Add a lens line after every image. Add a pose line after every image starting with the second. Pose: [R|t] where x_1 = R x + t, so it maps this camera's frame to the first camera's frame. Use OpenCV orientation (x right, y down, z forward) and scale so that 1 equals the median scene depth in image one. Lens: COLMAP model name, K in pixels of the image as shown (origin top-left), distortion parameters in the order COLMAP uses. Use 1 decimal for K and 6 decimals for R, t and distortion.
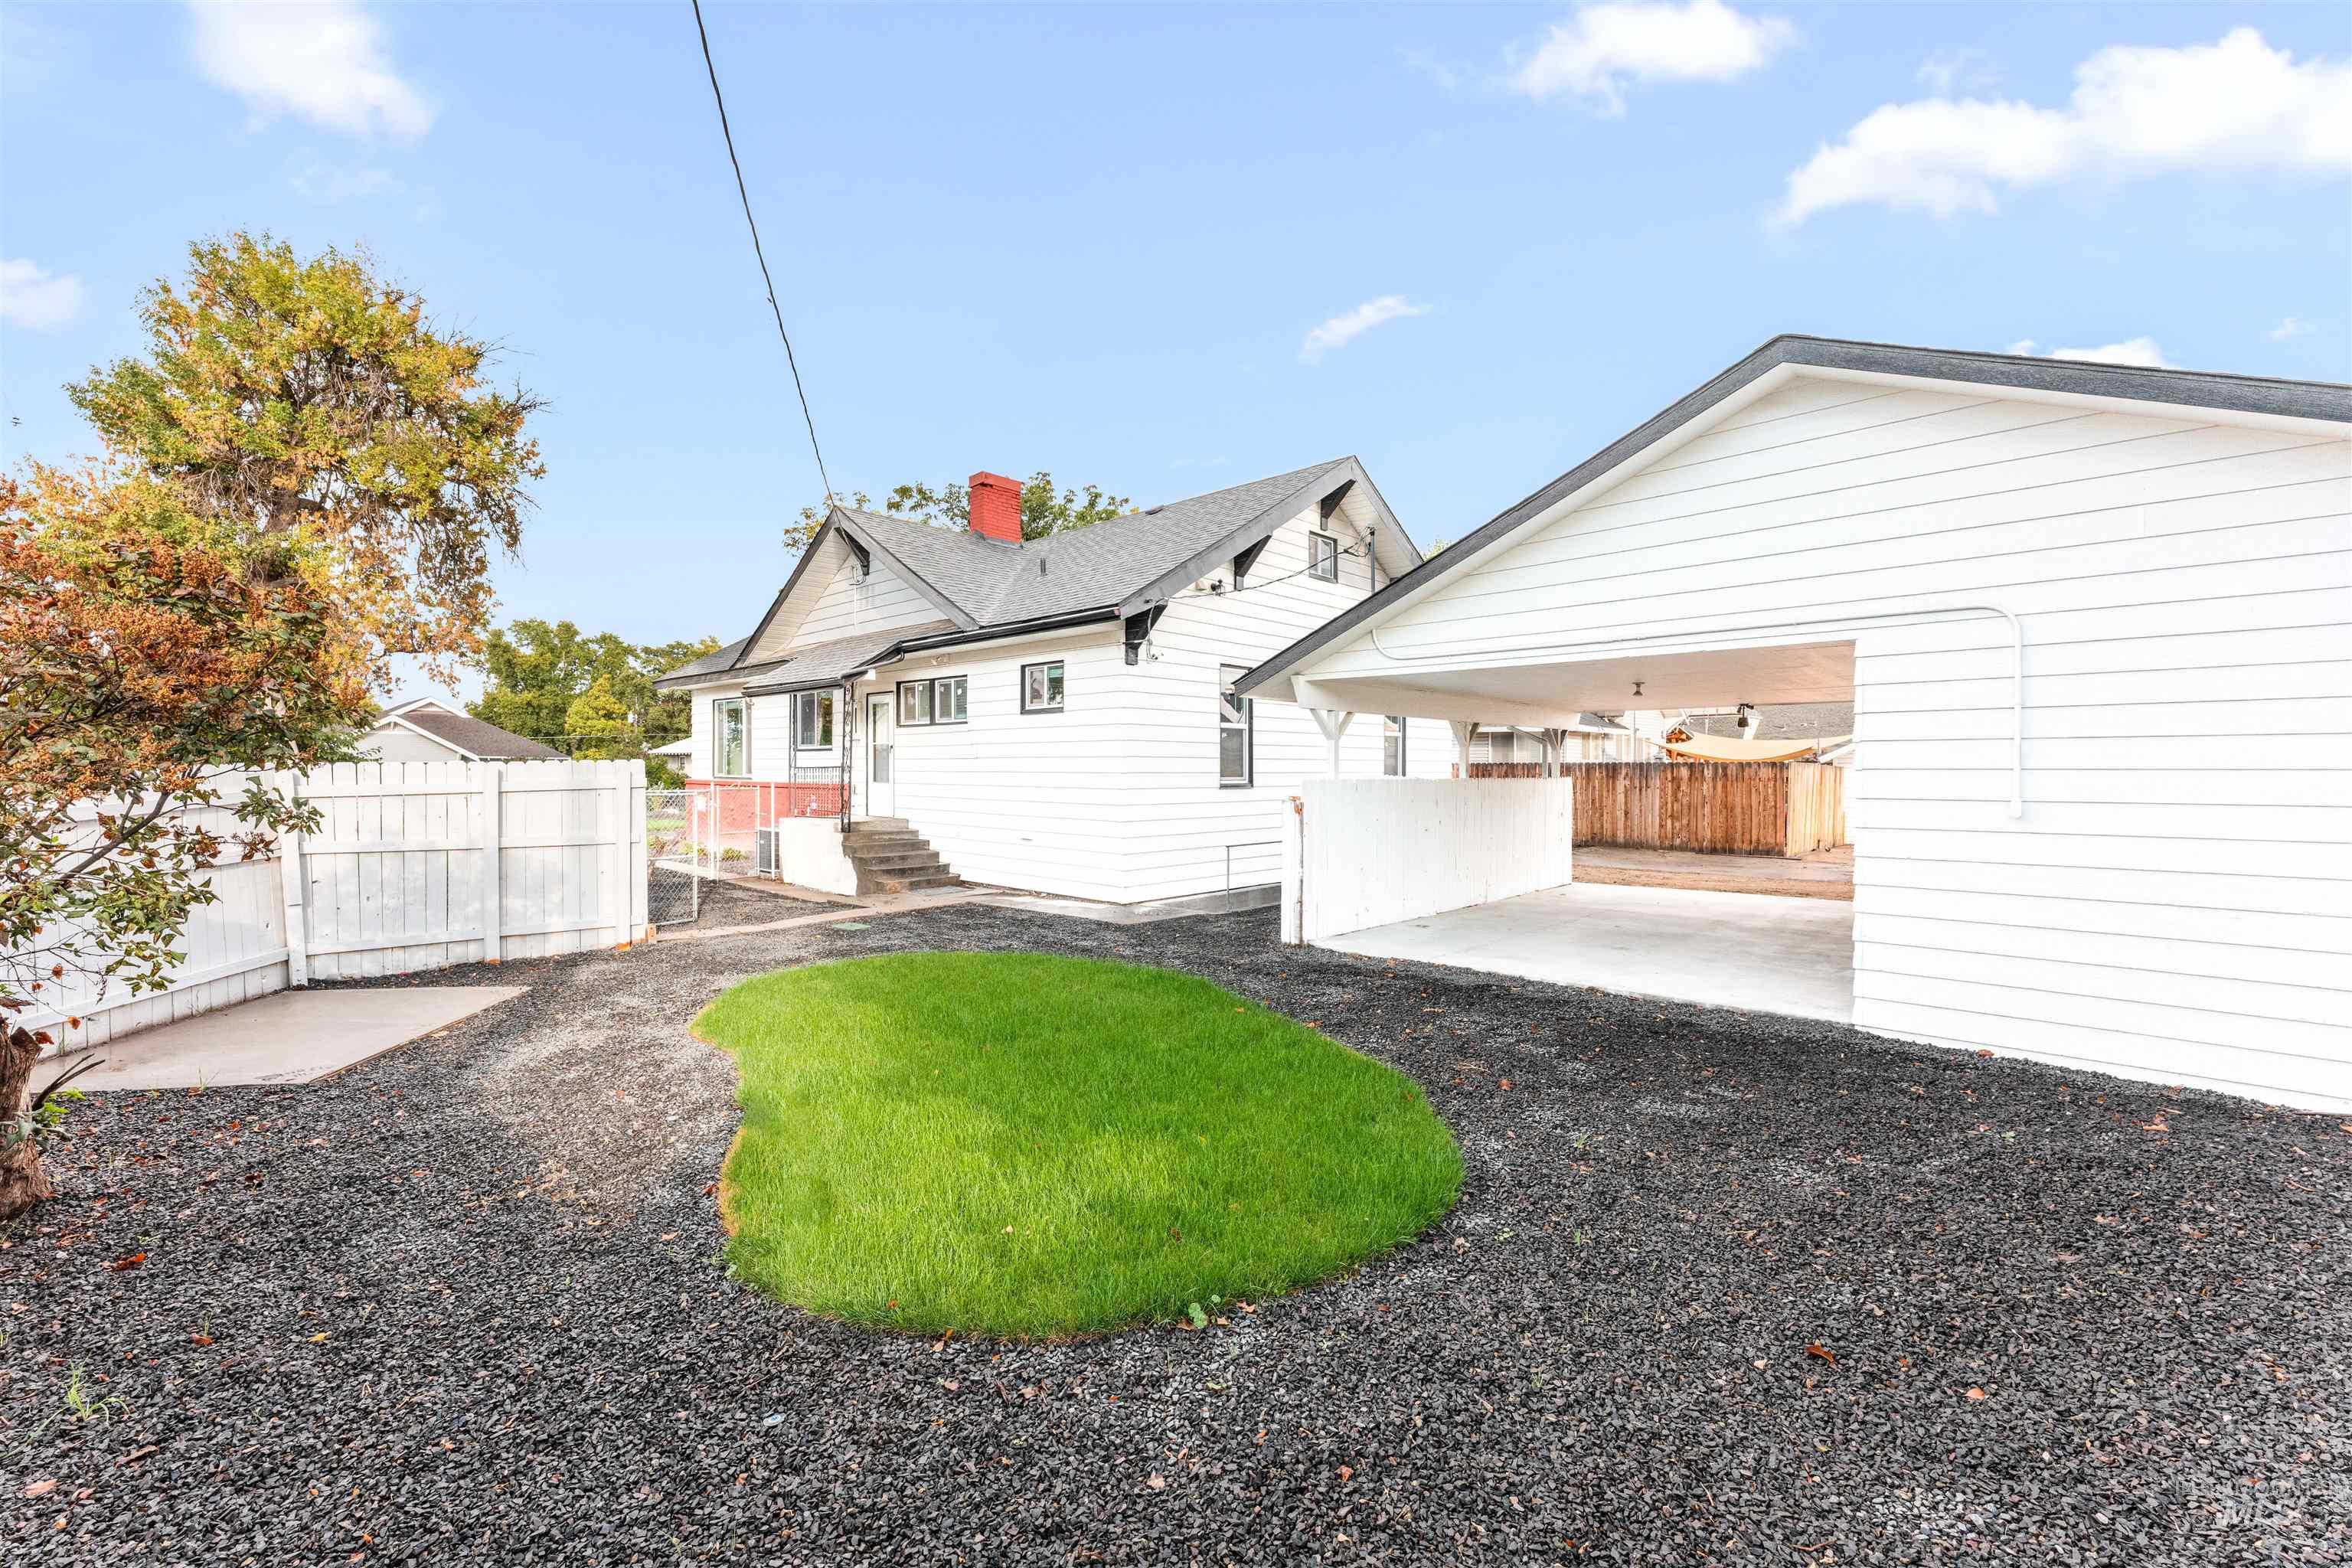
lens RADIAL K [[947.3, 0, 1188.0], [0, 947.3, 778.1], [0, 0, 1]] dist [0.004222, -0.000884]
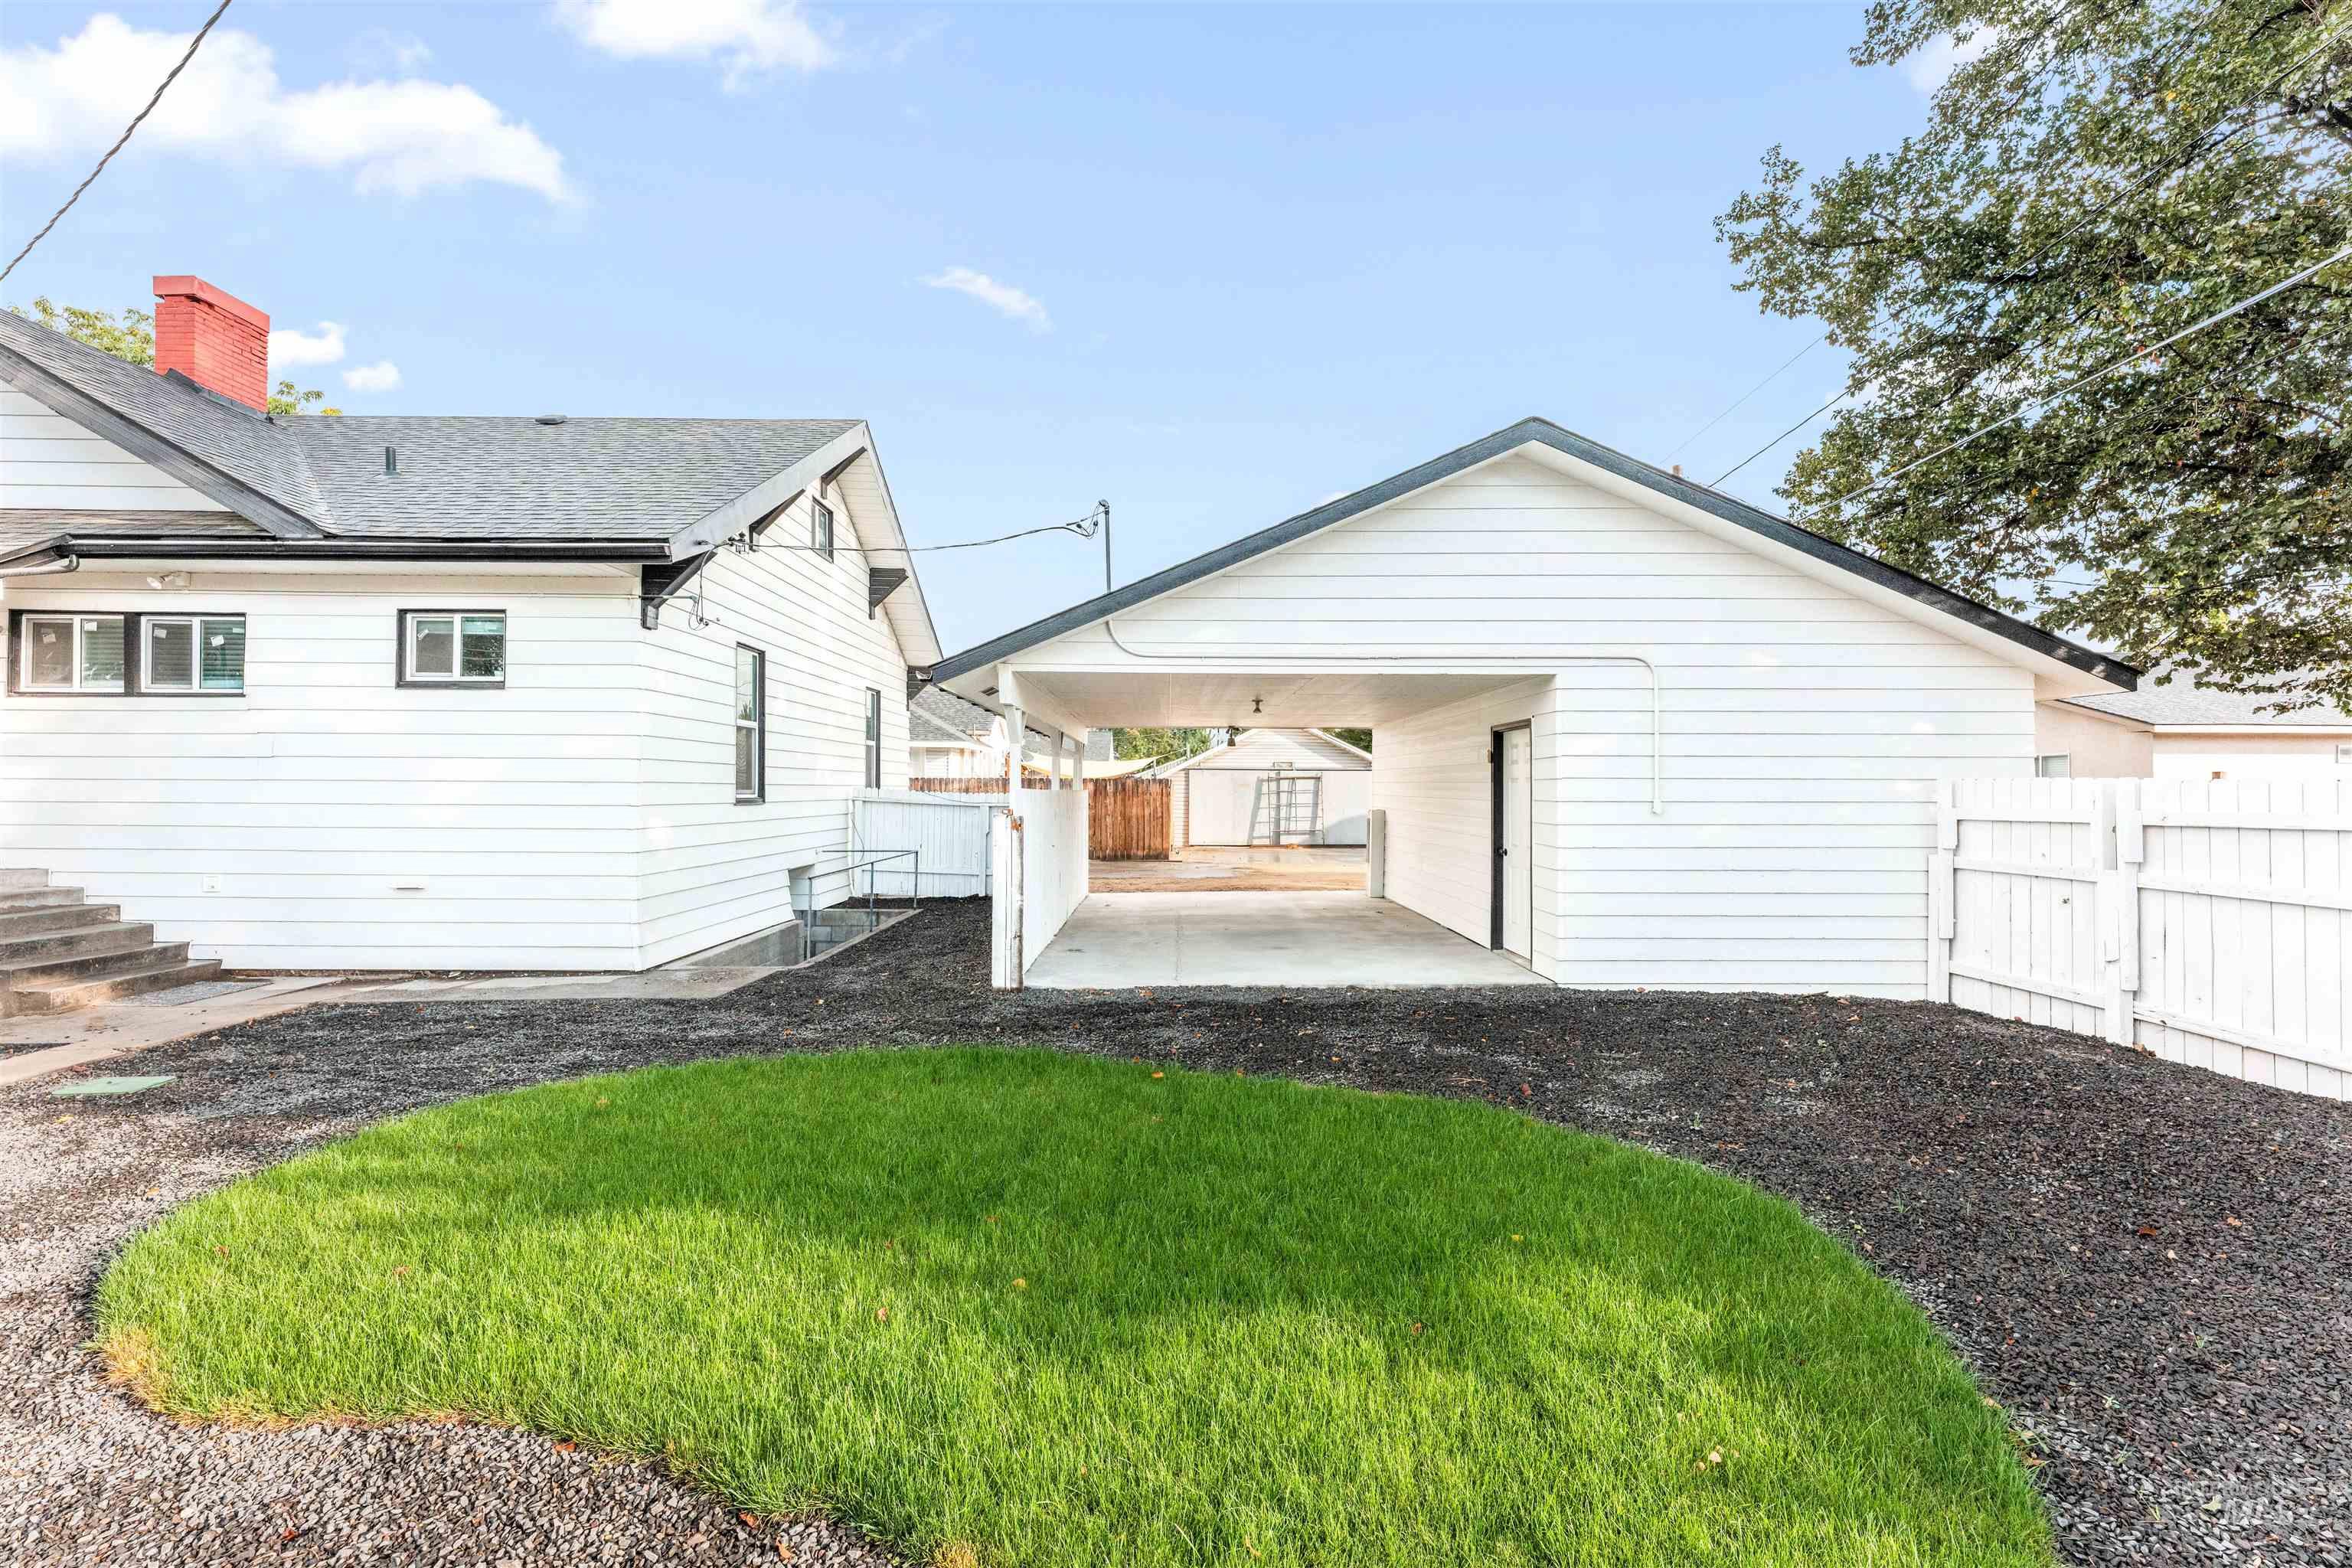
lens RADIAL K [[947.3, 0, 1178.2], [0, 947.3, 776.6], [0, 0, 1]] dist [0.004222, -0.000884]
pose [[0.725450, 0.011264, 0.688183, -0.167381], [0.003727, 0.999787, -0.020294, 0.003937], [-0.688265, 0.017287, 0.725254, 0.142167]]
